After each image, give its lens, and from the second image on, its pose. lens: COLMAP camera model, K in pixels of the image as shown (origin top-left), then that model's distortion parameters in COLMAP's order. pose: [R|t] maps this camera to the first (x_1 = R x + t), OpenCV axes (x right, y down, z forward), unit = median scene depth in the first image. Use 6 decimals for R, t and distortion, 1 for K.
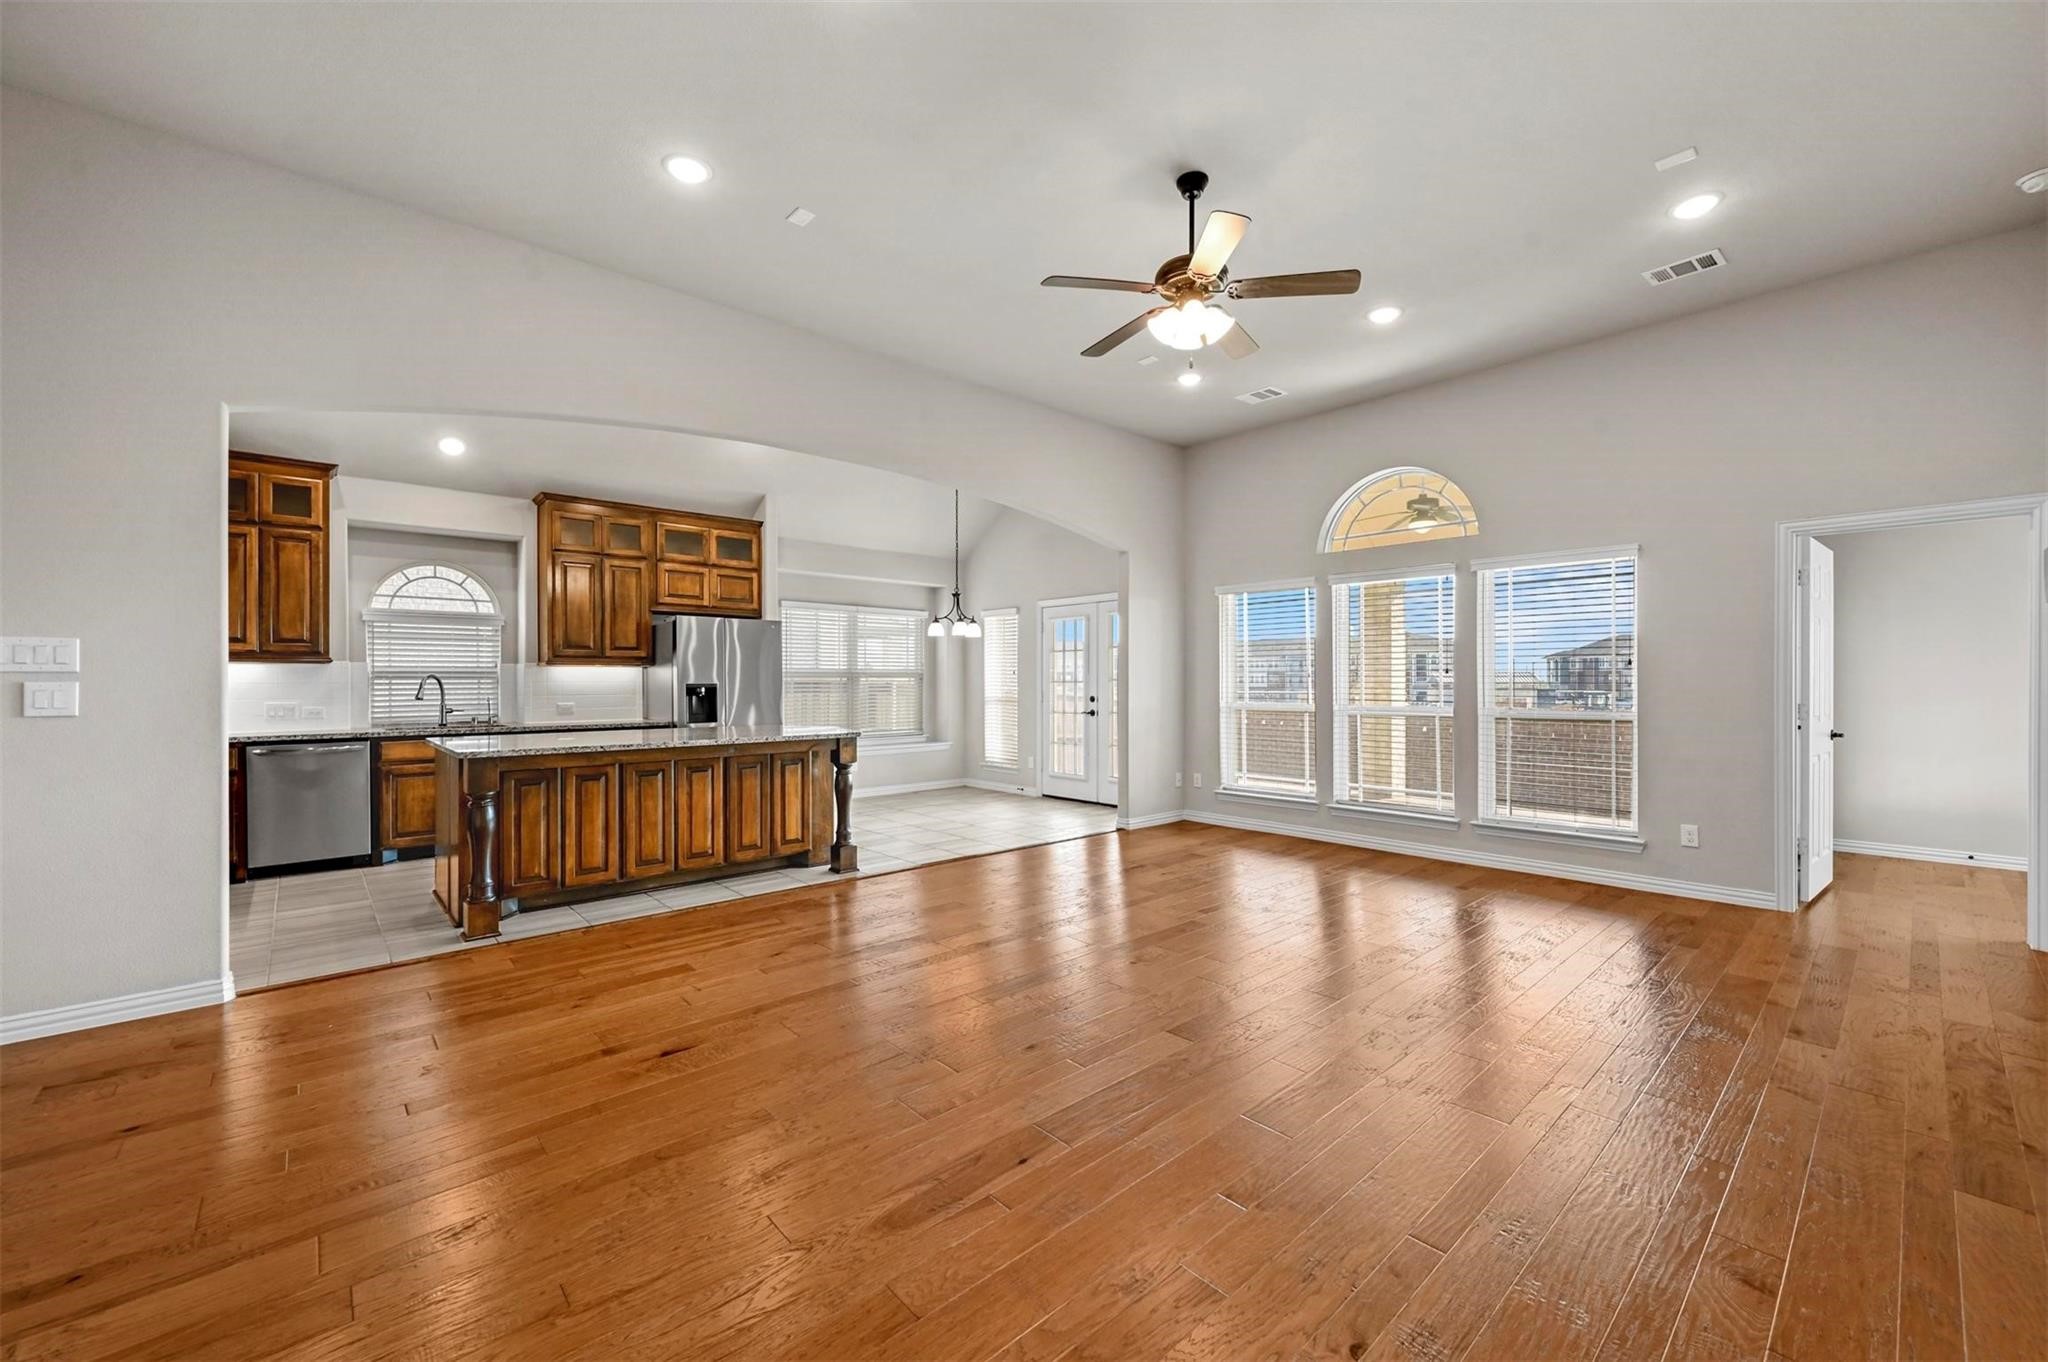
lens RADIAL K [[808.1, 0, 1022.5], [0, 808.1, 678.4], [0, 0, 1]] dist [-0.002601, -0.000411]
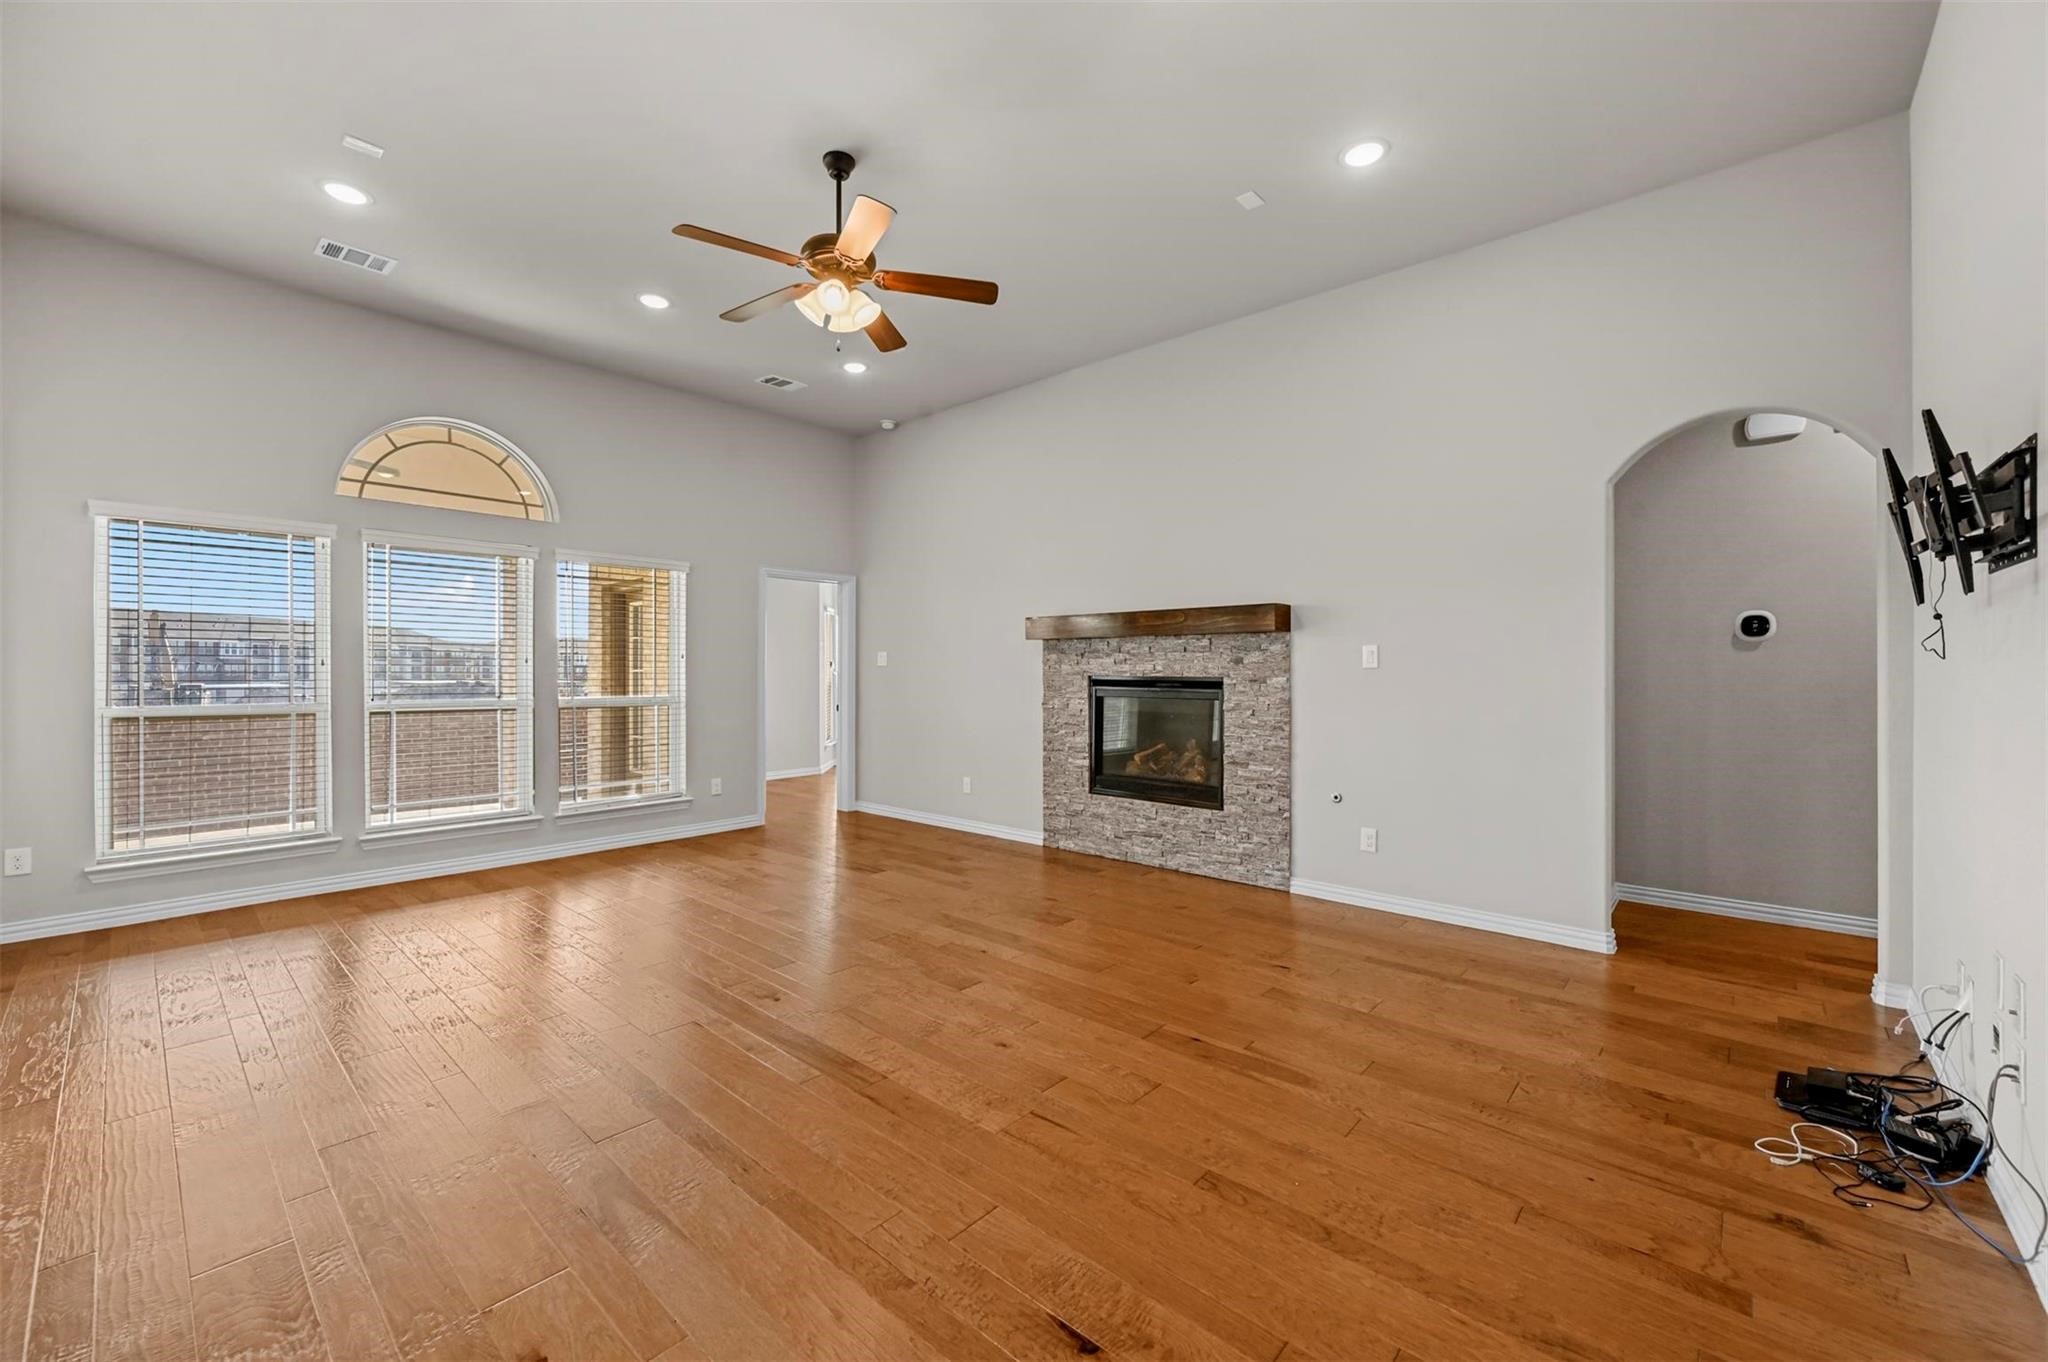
lens RADIAL K [[808.1, 0, 1023.0], [0, 808.1, 674.7], [0, 0, 1]] dist [-0.002601, -0.000411]
pose [[-0.108353, -0.001278, 0.994112, -0.909708], [-0.004926, 0.999988, 0.000749, 0.007432], [-0.994100, -0.004816, -0.108358, 1.024490]]
